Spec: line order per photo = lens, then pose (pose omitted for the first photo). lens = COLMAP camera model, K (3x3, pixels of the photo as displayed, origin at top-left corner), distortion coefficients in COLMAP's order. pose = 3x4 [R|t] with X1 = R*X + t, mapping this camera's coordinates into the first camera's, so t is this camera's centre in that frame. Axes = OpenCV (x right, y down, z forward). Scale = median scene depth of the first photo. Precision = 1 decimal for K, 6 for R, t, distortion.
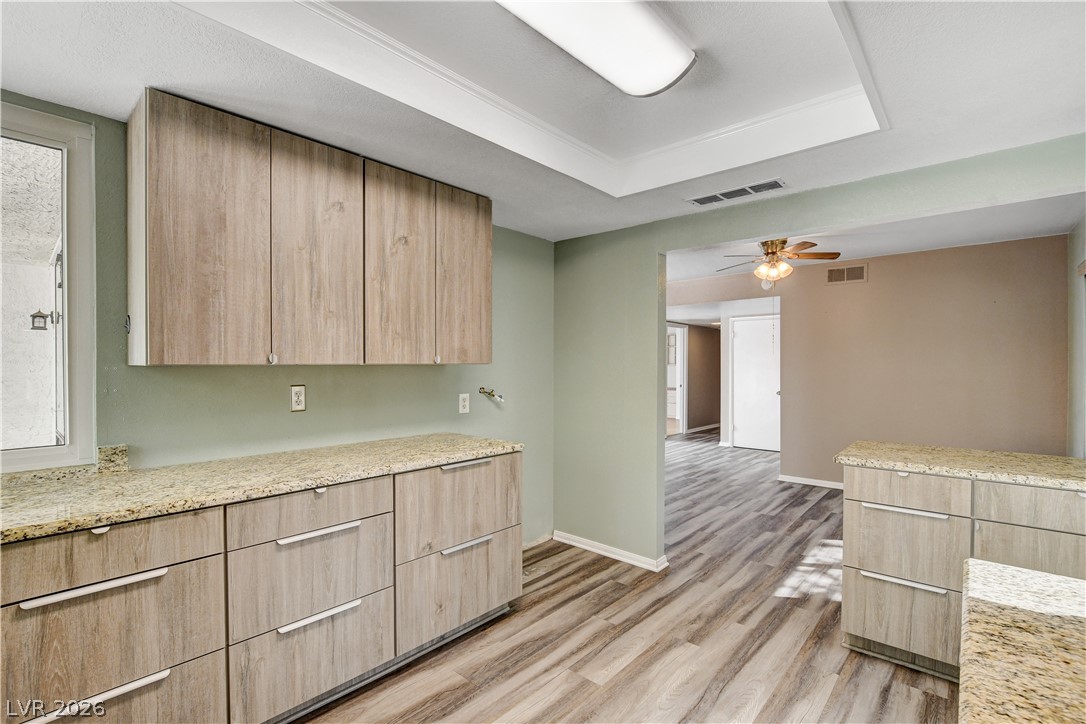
lens RADIAL K [[487.6, 0, 544.3], [0, 487.6, 368.7], [0, 0, 1]] dist [-0.016793, 0.000084]
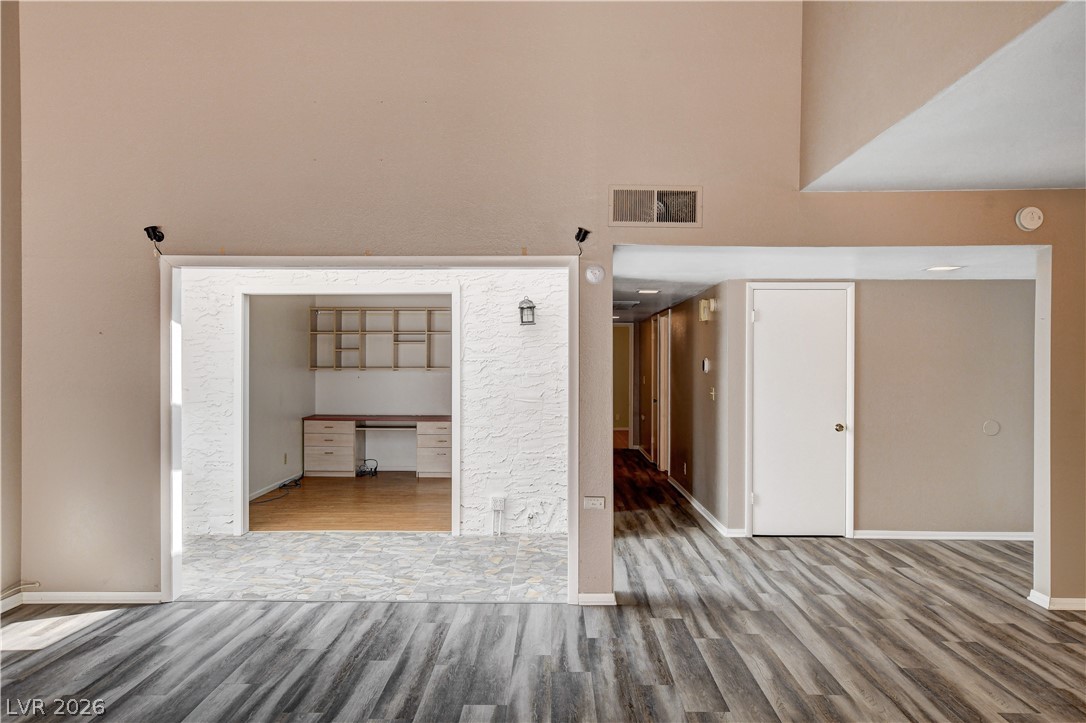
lens RADIAL K [[823.8, 0, 540.1], [0, 823.8, 367.4], [0, 0, 1]] dist [-0.006865, 0.033063]
pose [[0.757057, -0.000989, 0.653348, -0.688286], [0.000327, 0.999999, 0.001134, -0.032718], [-0.653349, -0.000645, 0.757057, 1.000978]]
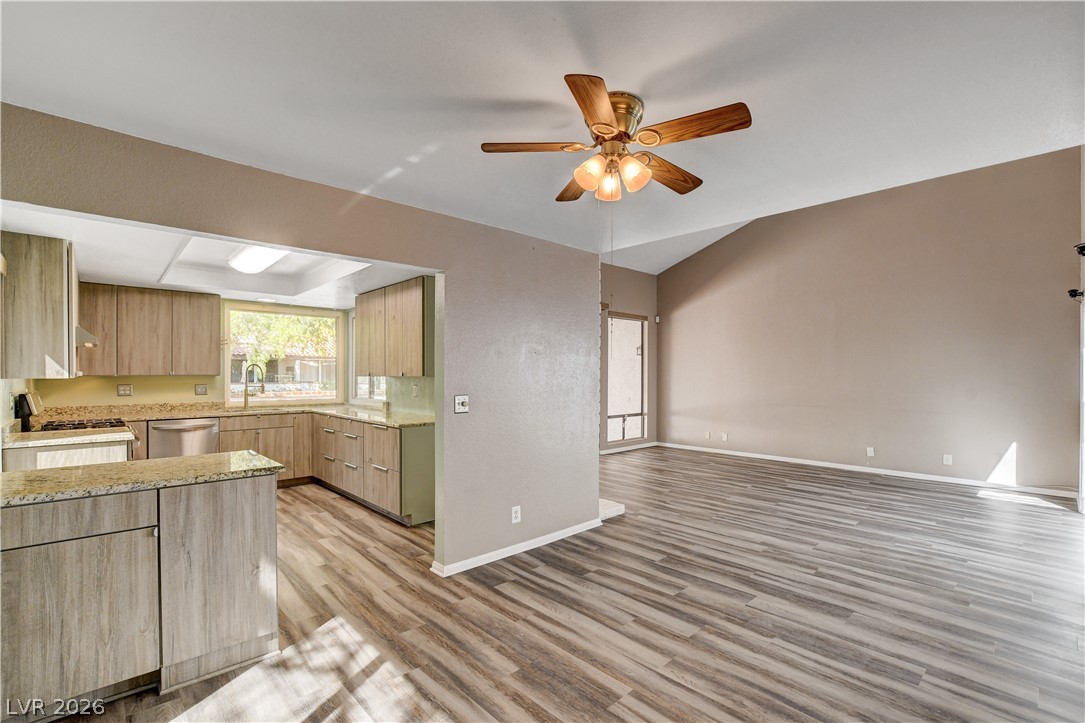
lens RADIAL K [[490.5, 0, 541.9], [0, 490.5, 372.5], [0, 0, 1]] dist [-0.017743, 0.000363]
pose [[-0.093107, -0.002211, -0.995654, 1.032760], [-0.008726, 0.999961, -0.001405, -0.016217], [0.995618, 0.008558, -0.093123, 1.075649]]
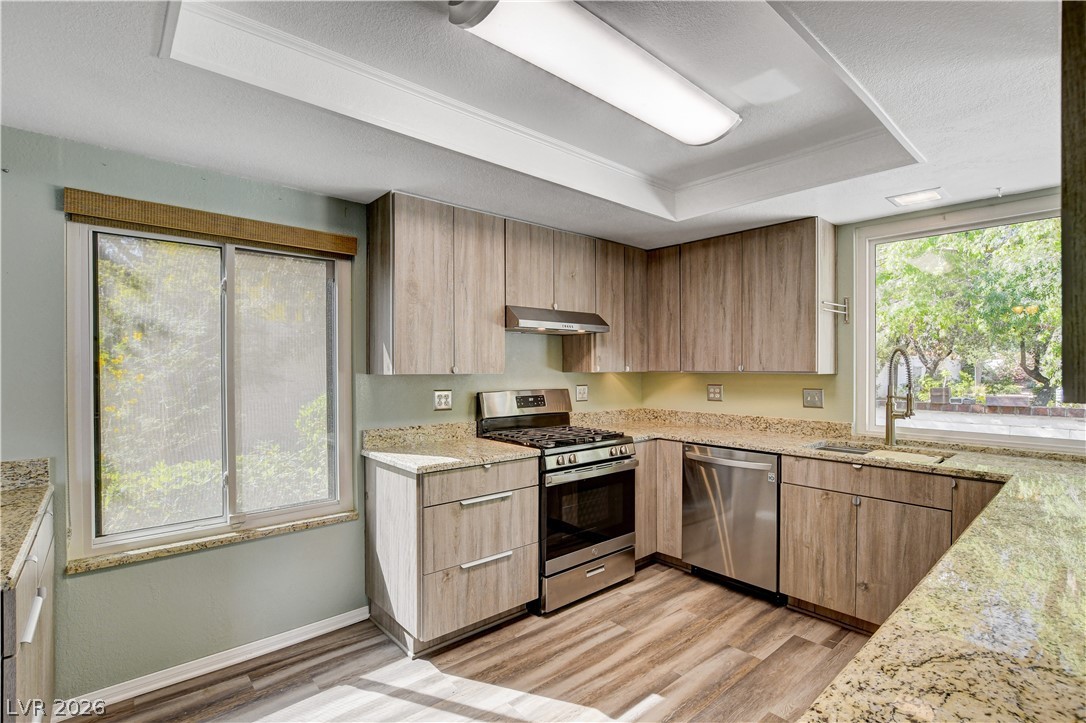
lens RADIAL K [[502.6, 0, 543.1], [0, 502.6, 372.9], [0, 0, 1]] dist [-0.017616, 0.000249]
pose [[-0.992287, -0.003068, 0.123926, 0.019965], [-0.000808, 0.999833, 0.018279, -0.014831], [-0.123962, 0.018038, -0.992123, 0.803268]]
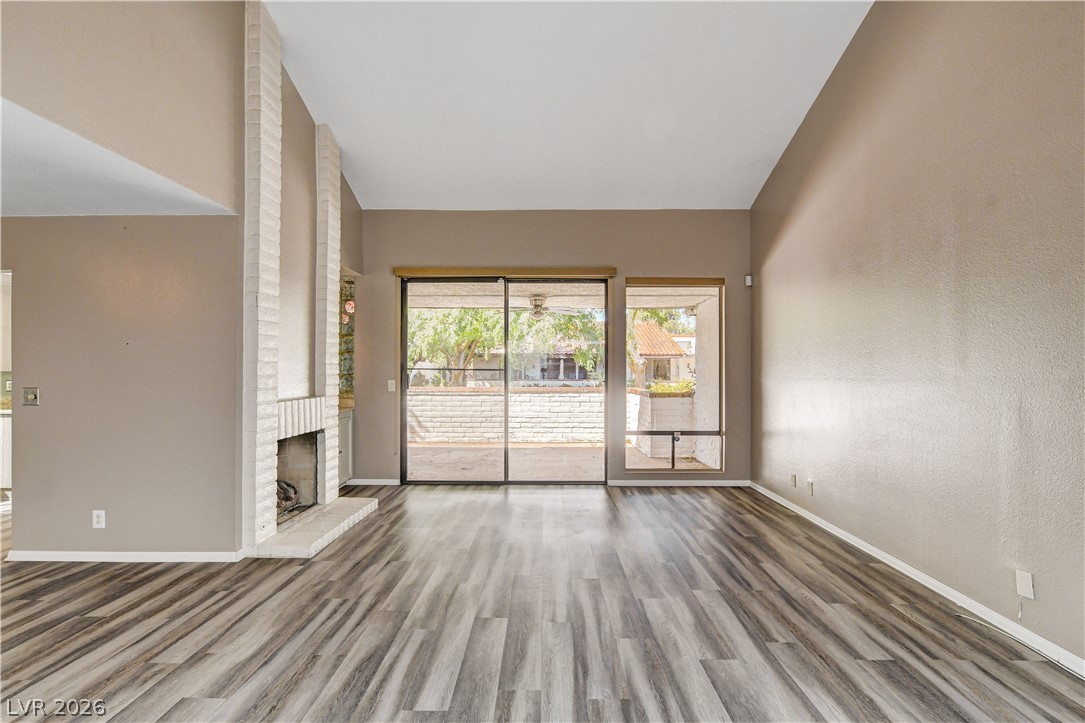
lens RADIAL K [[521.9, 0, 542.7], [0, 521.9, 367.7], [0, 0, 1]] dist [-0.016454, 0.002009]
pose [[-0.751362, -0.005065, -0.659871, 0.096367], [-0.006270, 0.999980, -0.000537, -0.018793], [0.659861, 0.003734, -0.751379, 2.170712]]
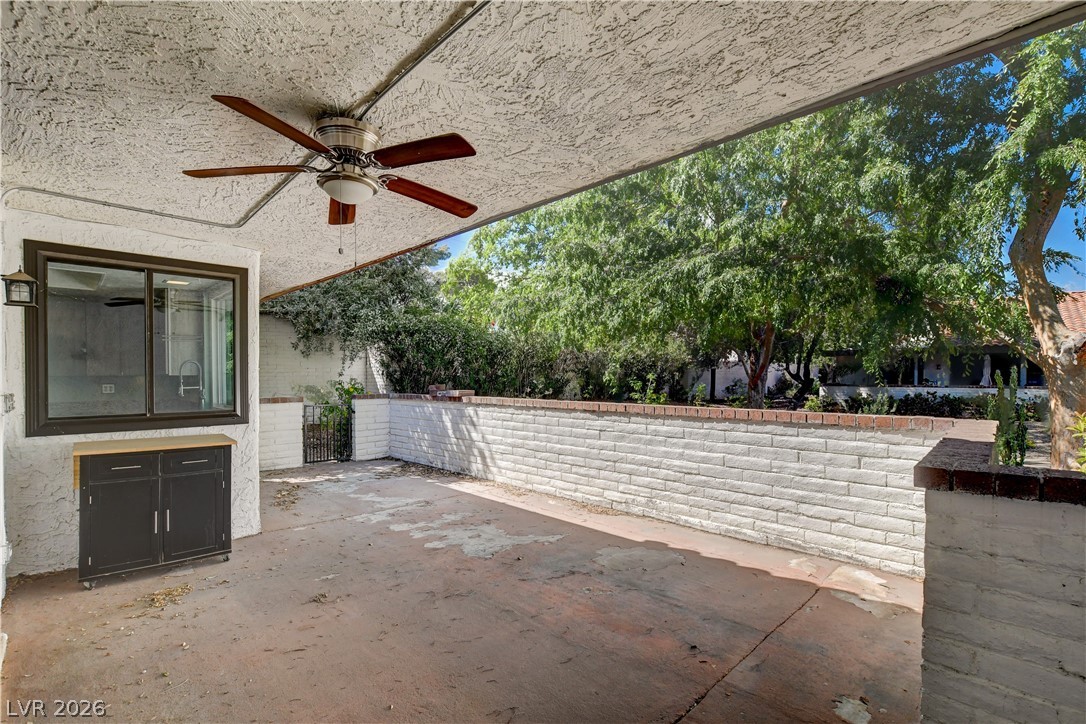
lens RADIAL K [[490.9, 0, 542.4], [0, 490.9, 373.1], [0, 0, 1]] dist [-0.017743, 0.000363]
pose [[-0.997398, 0.004846, 0.071926, -1.404964], [0.005170, 0.999977, 0.004314, -0.007337], [-0.071903, 0.004675, -0.997401, 1.289779]]
